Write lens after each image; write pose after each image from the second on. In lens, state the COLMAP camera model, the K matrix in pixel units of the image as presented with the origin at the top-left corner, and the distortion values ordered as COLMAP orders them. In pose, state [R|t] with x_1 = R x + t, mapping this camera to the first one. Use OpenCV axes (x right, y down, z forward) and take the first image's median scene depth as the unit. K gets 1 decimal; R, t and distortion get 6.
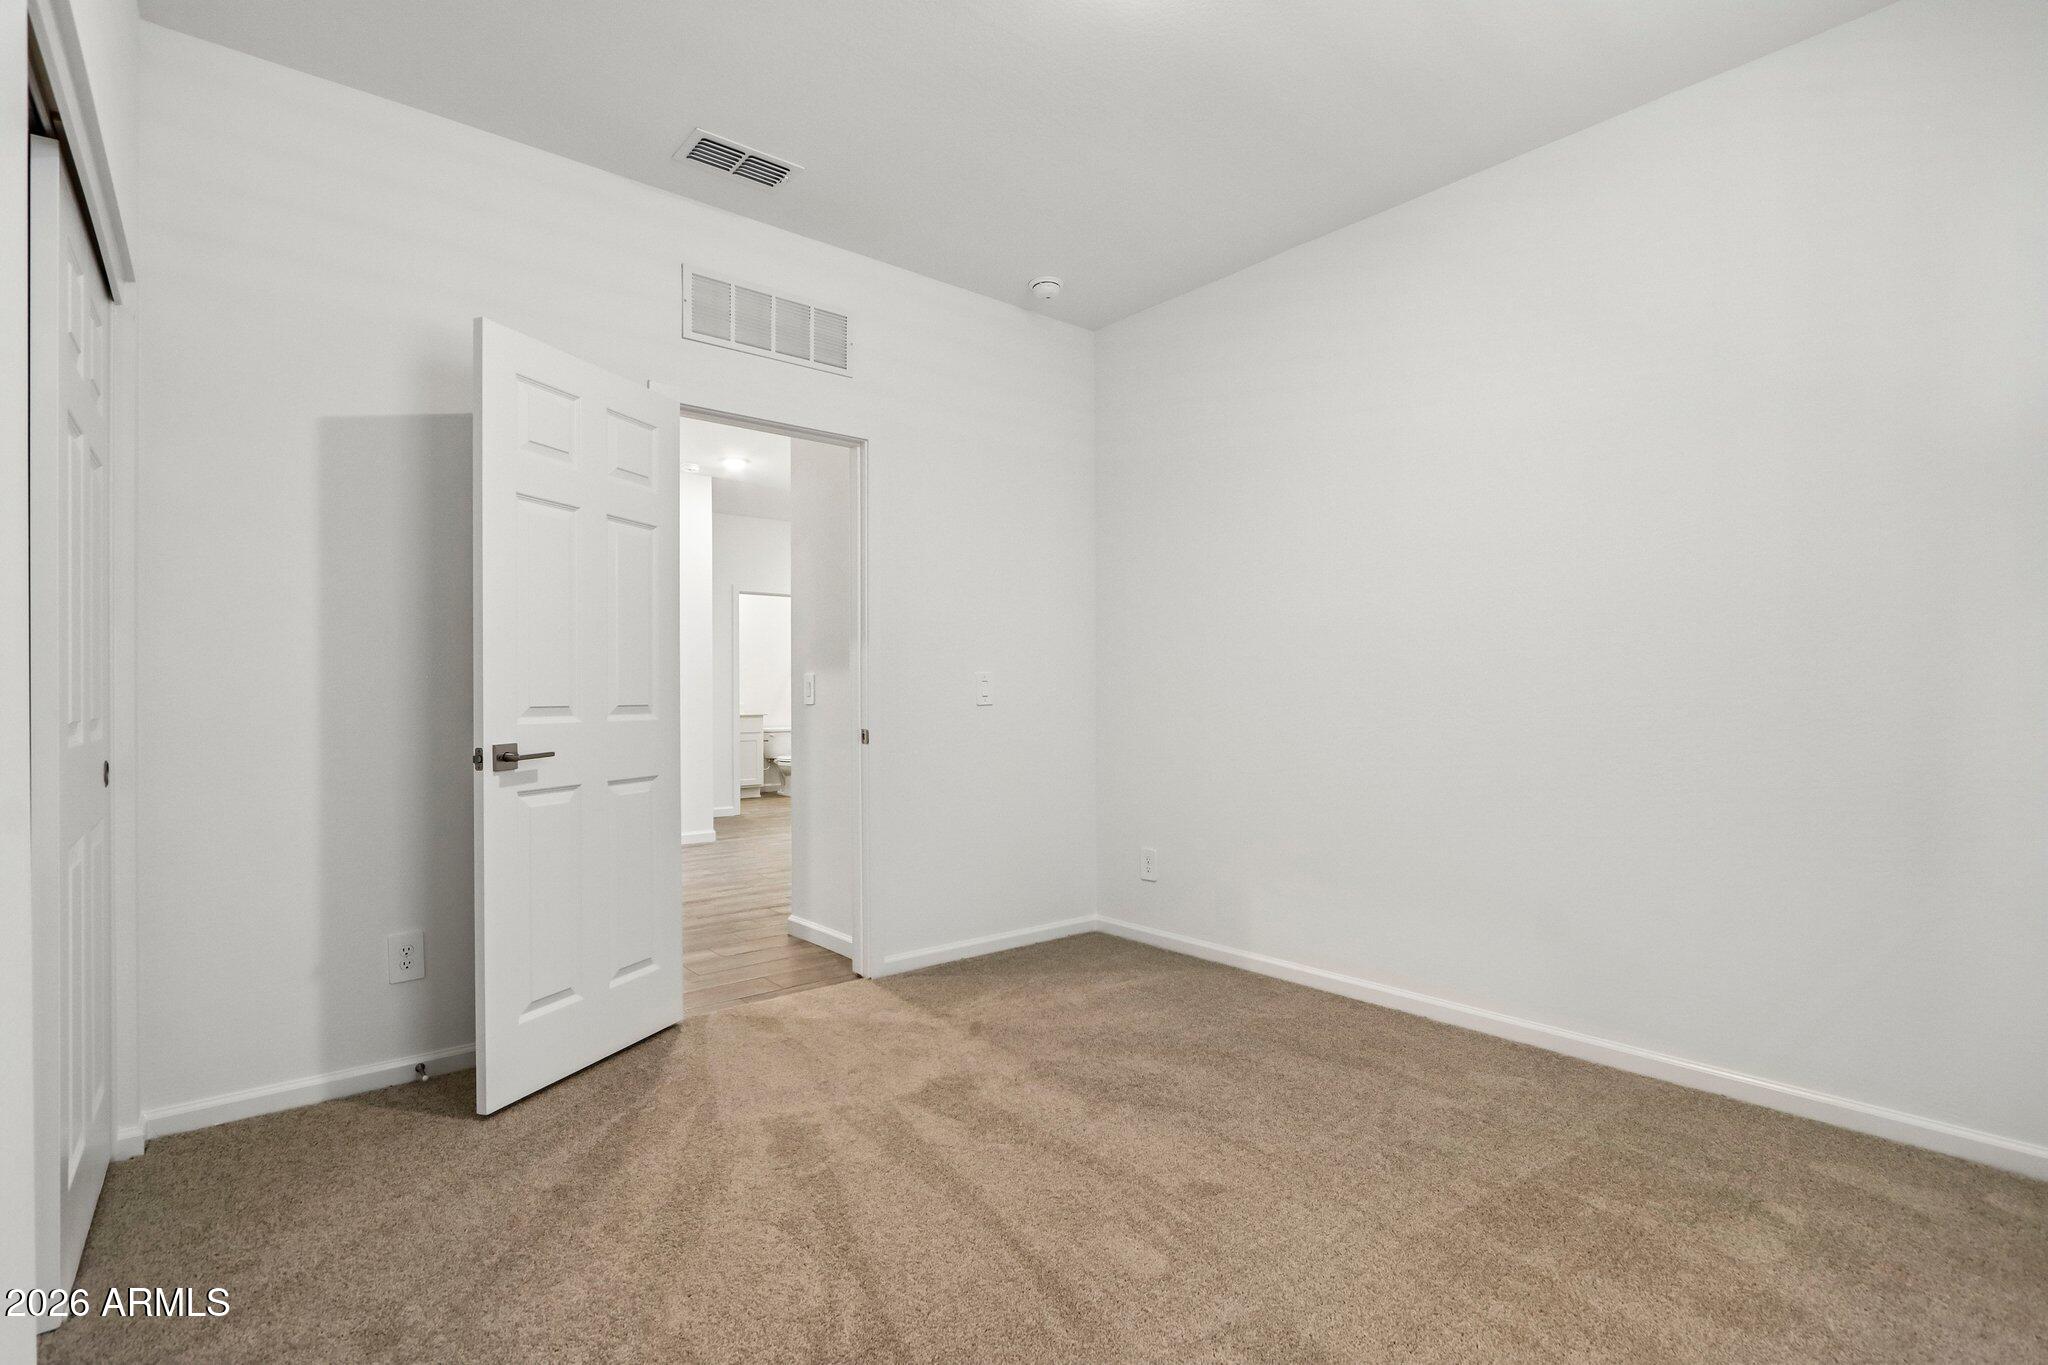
lens RADIAL K [[937.5, 0, 1039.8], [0, 937.5, 685.8], [0, 0, 1]] dist [-0.014505, 0.002452]
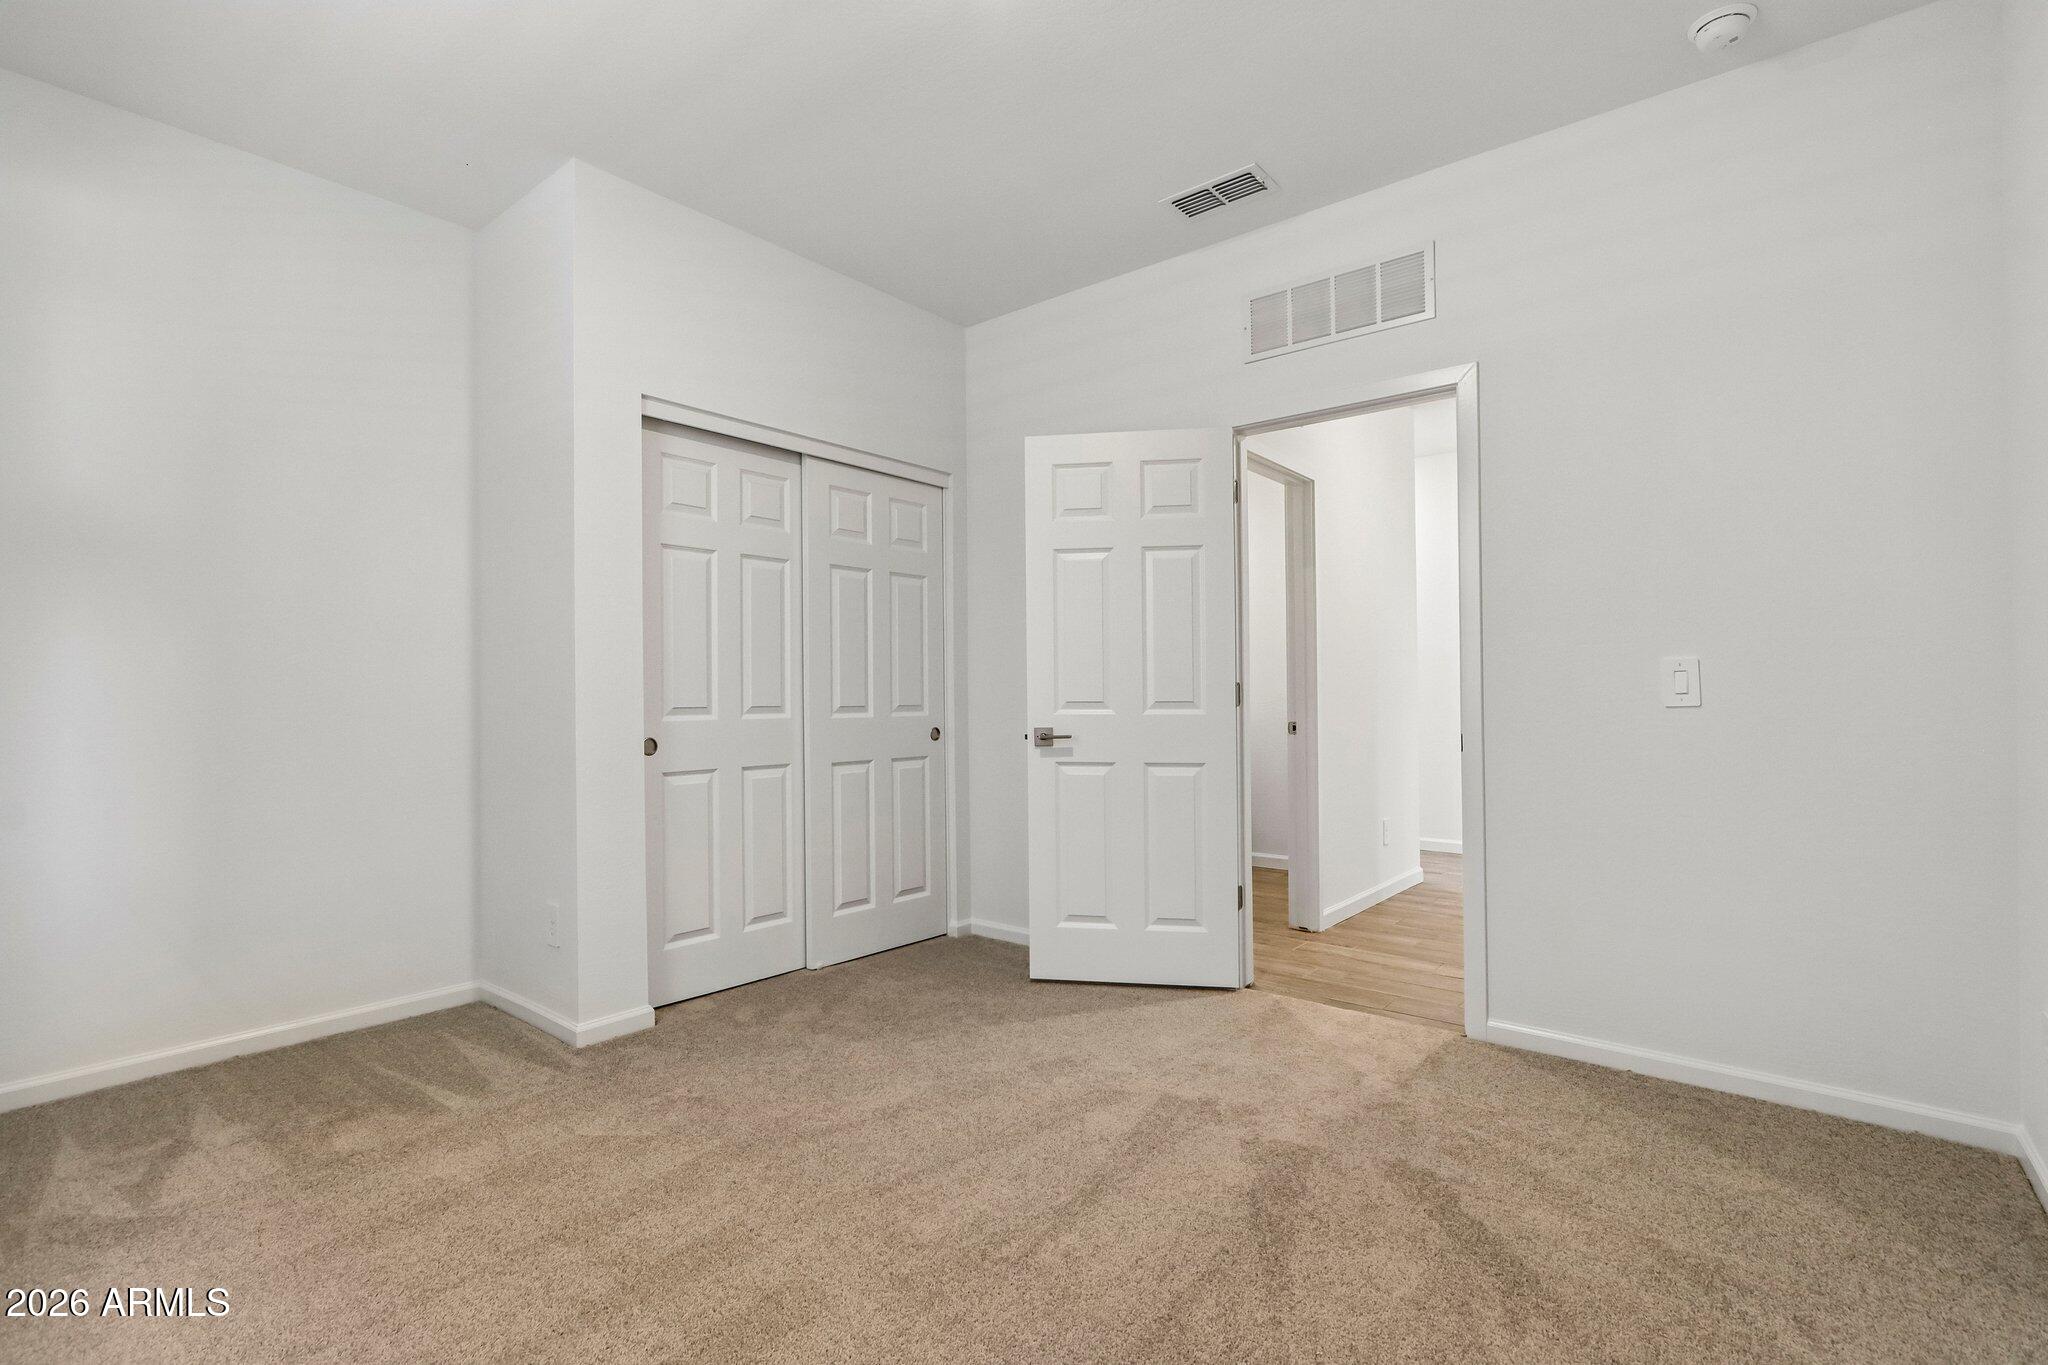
lens RADIAL K [[937.5, 0, 948.8], [0, 937.5, 685.7], [0, 0, 1]] dist [-0.014505, 0.002452]
pose [[0.155305, -0.007398, -0.987839, 0.728481], [0.013610, 0.999893, -0.005348, 0.003233], [0.987773, -0.012614, 0.155389, 0.555856]]
